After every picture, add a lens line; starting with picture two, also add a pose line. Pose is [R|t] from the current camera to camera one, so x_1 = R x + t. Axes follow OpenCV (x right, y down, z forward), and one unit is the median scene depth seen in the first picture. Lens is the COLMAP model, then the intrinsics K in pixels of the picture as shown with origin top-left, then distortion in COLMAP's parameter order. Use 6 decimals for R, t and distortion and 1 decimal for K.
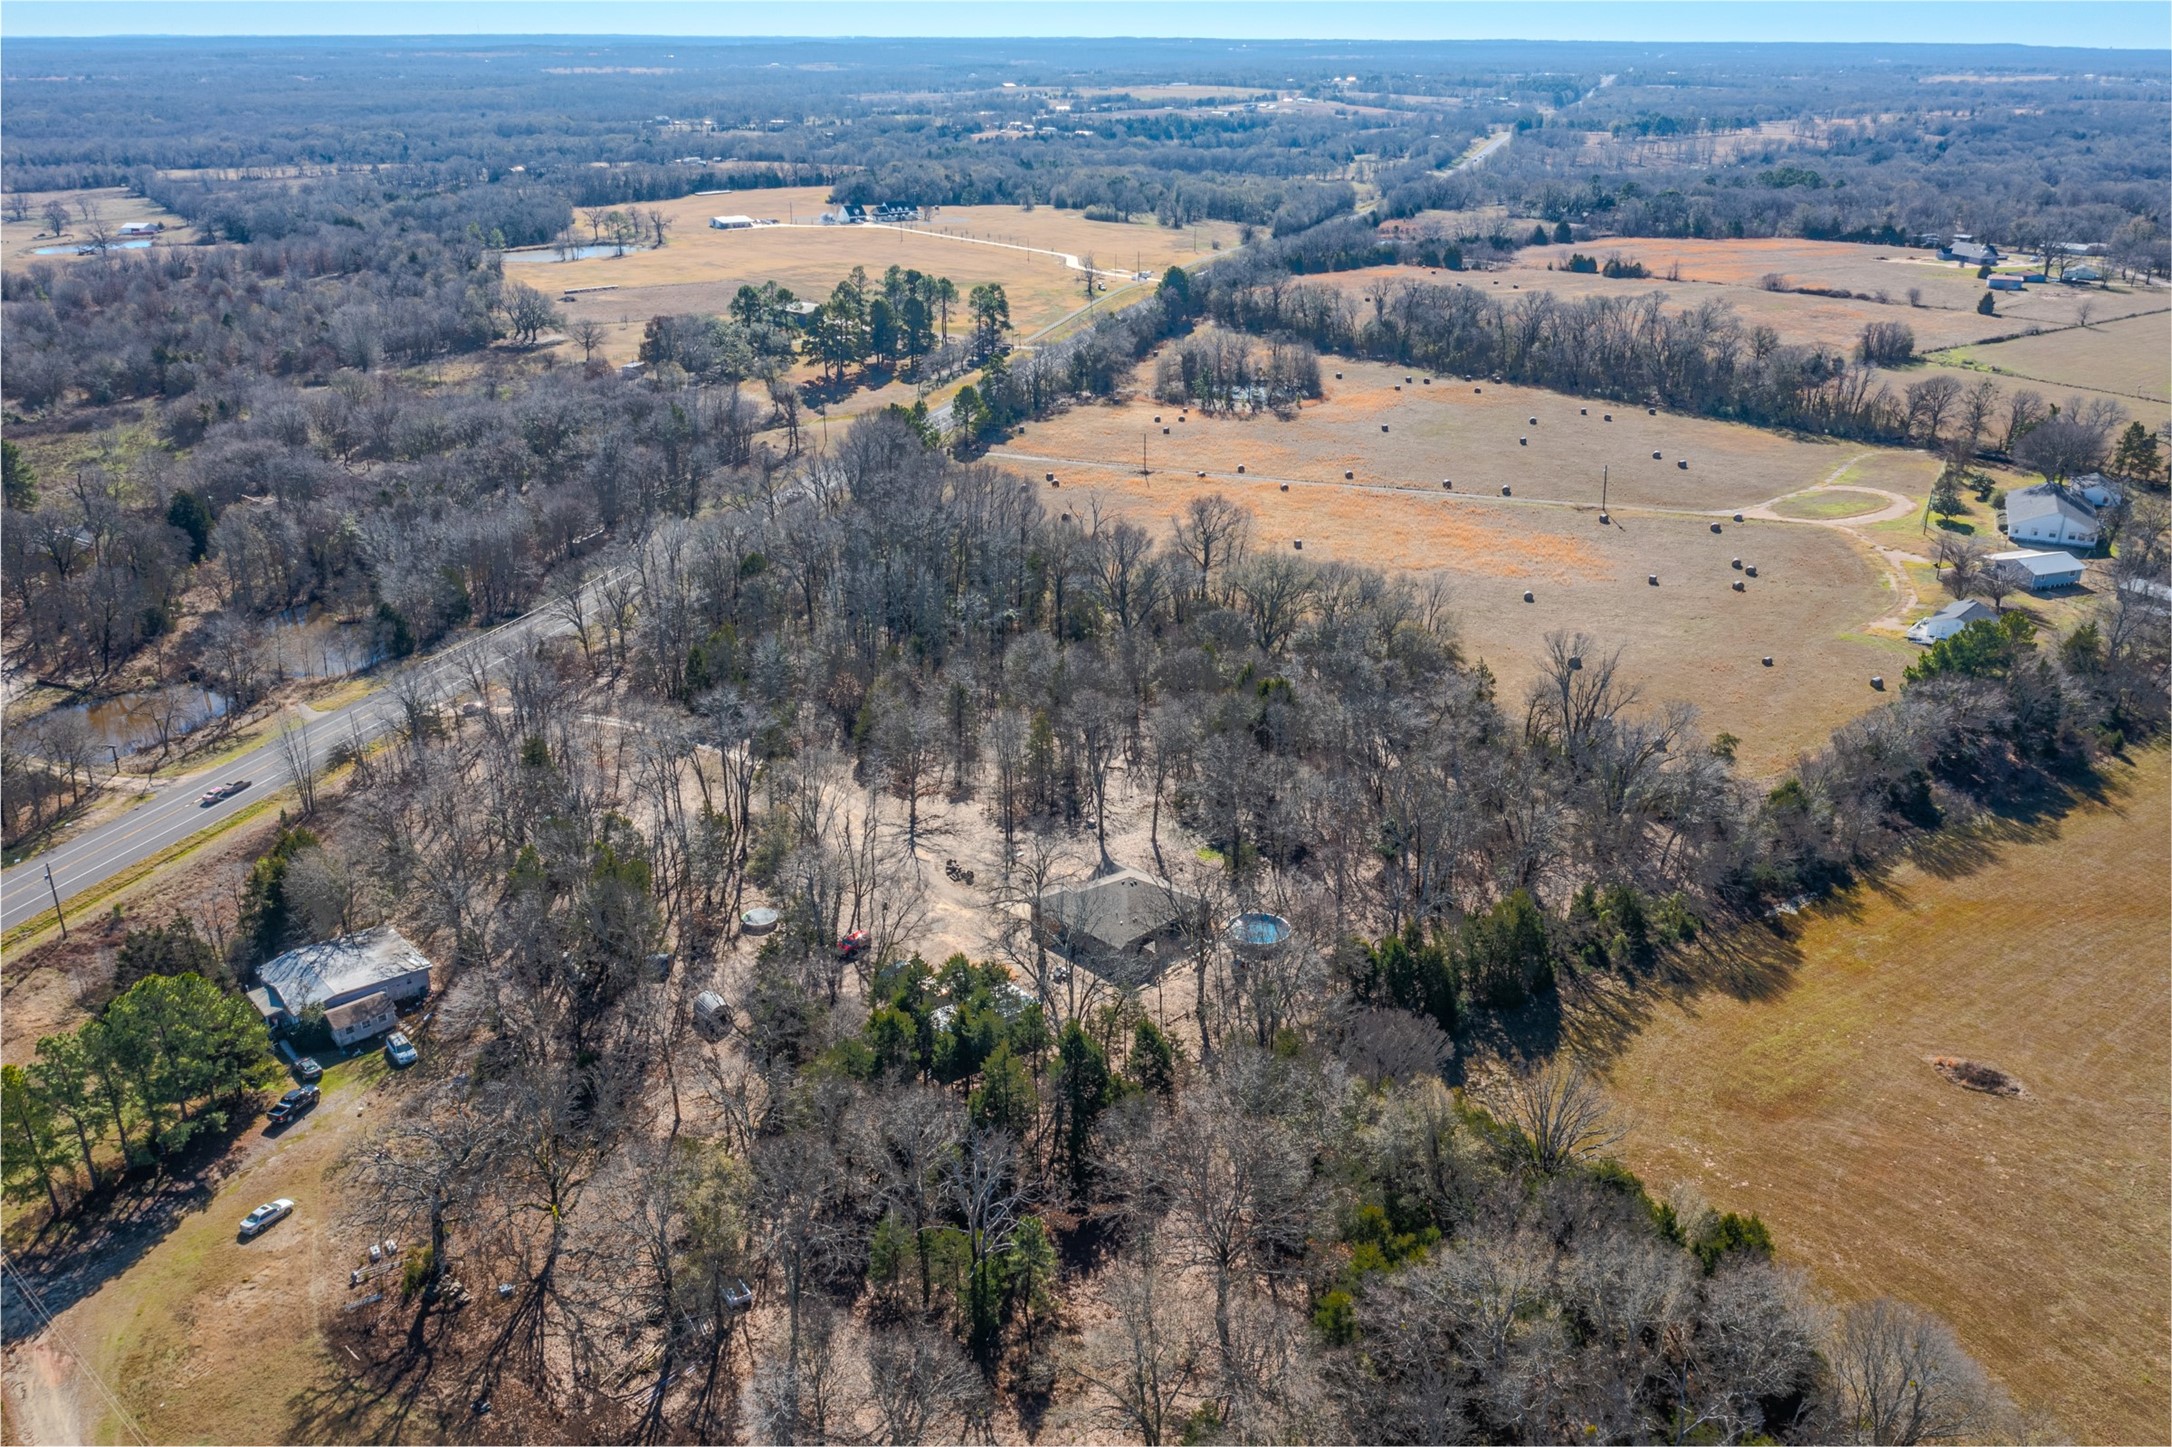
lens RADIAL K [[1780.5, 0, 1086.0], [0, 1780.5, 723.5], [0, 0, 1]] dist [-0.024822, 0.008759]
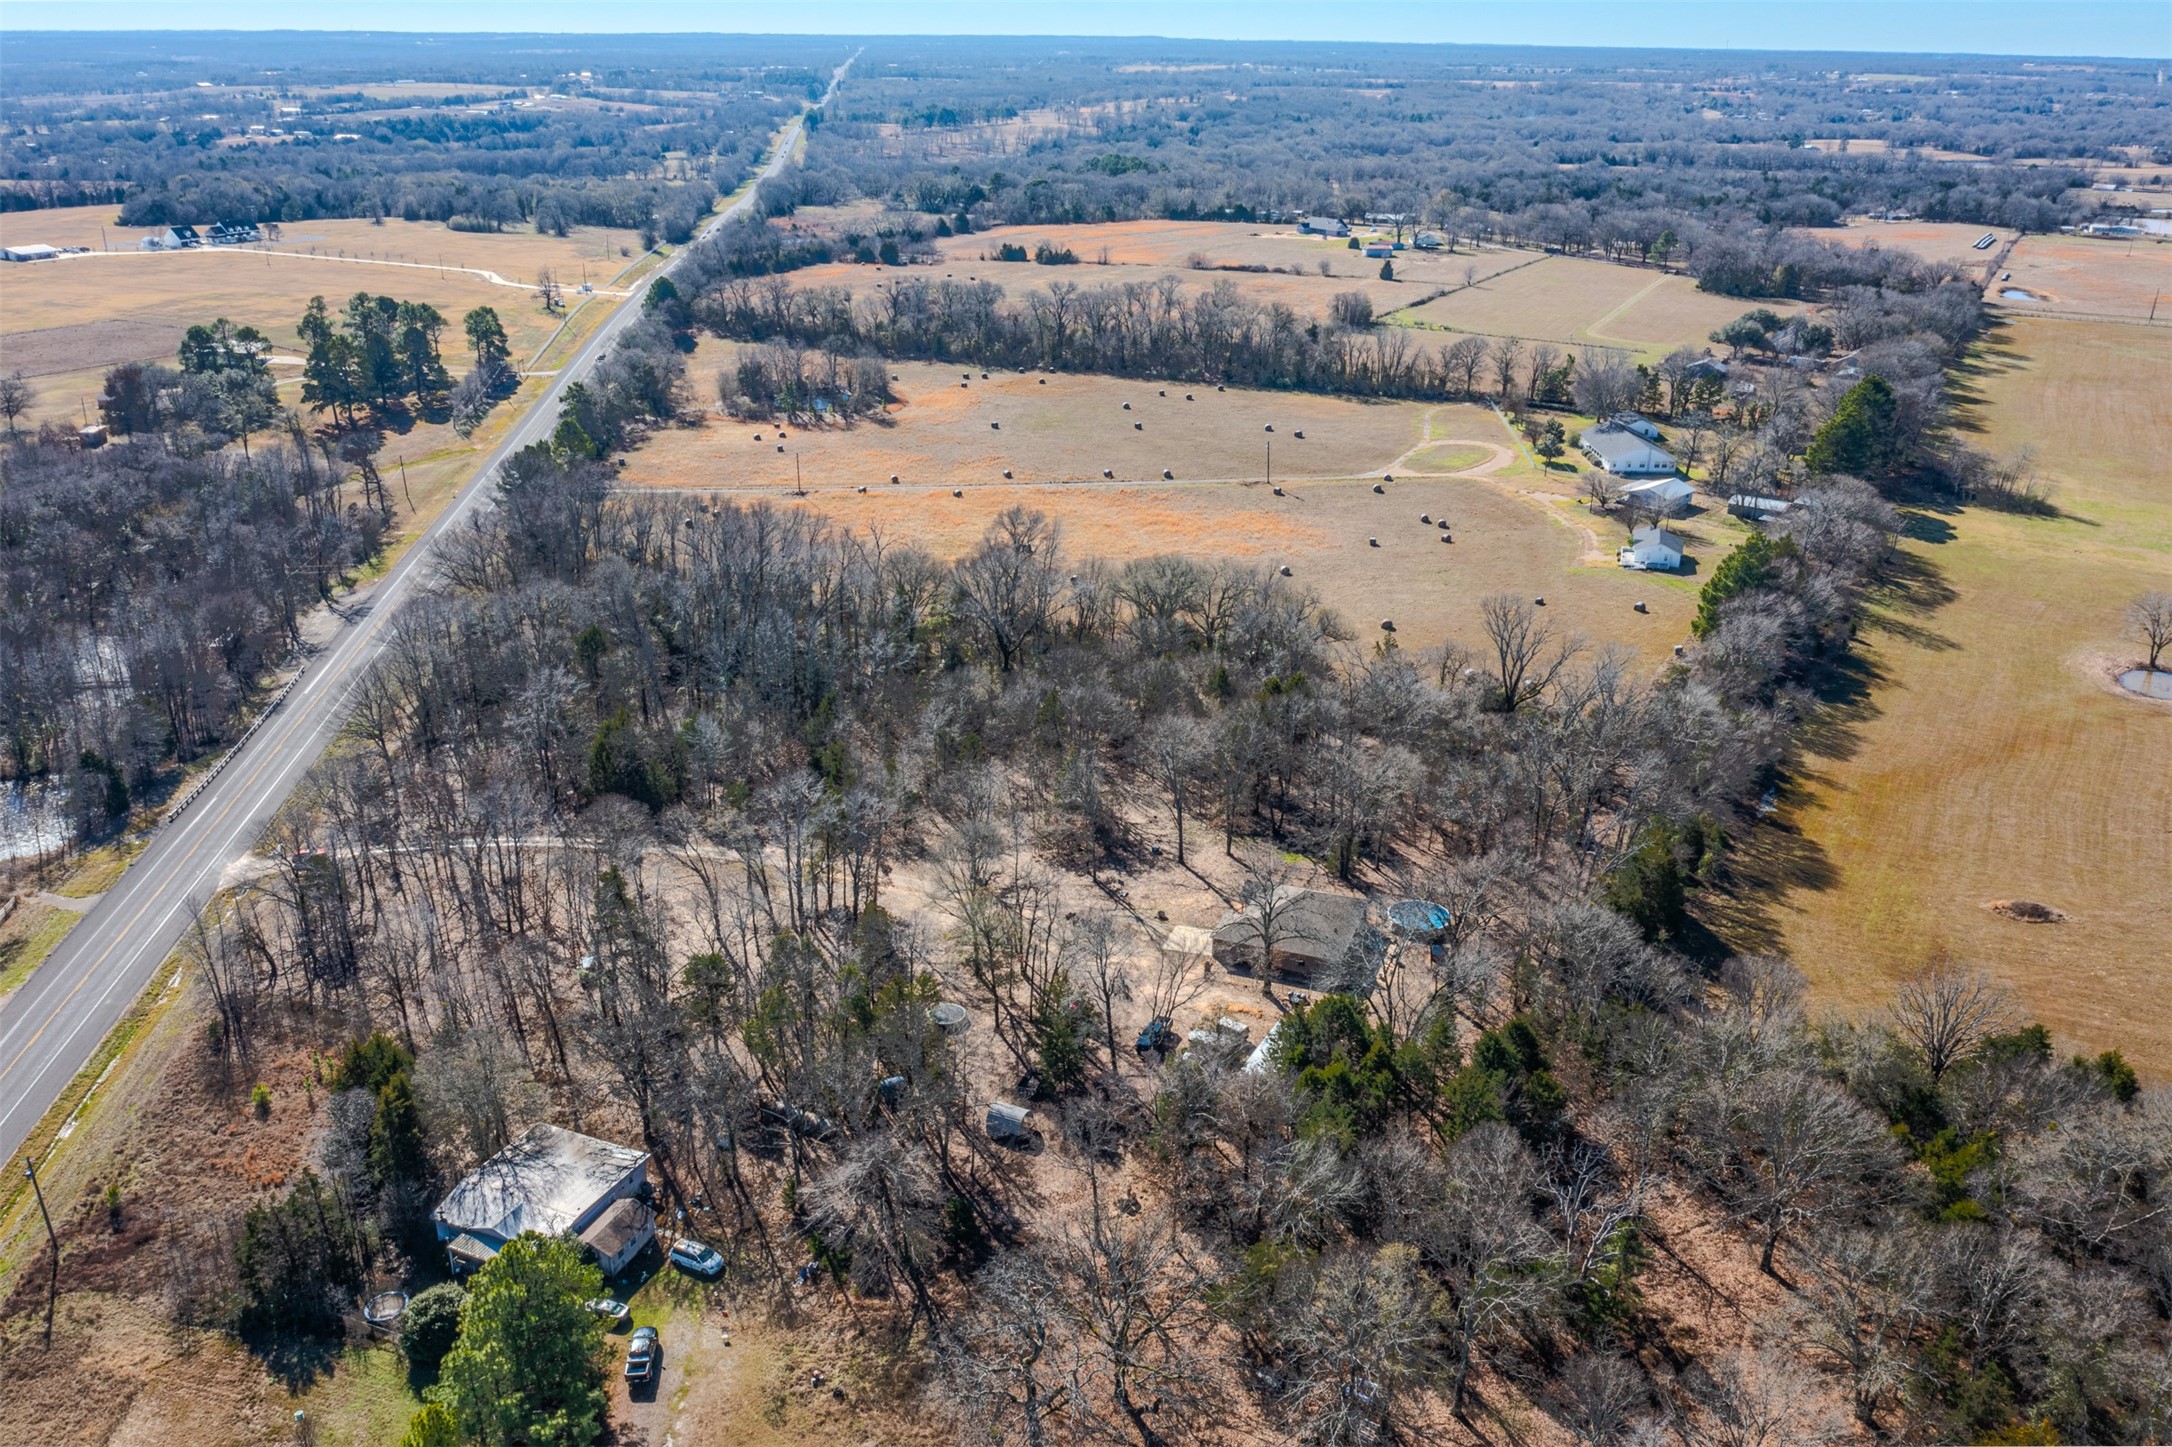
lens RADIAL K [[1780.5, 0, 1086.0], [0, 1780.5, 723.5], [0, 0, 1]] dist [-0.024822, 0.008759]
pose [[0.897086, -0.154782, 0.413859, -0.155319], [0.153058, 0.987503, 0.037554, -0.020014], [-0.414500, 0.029655, 0.909566, 0.045627]]
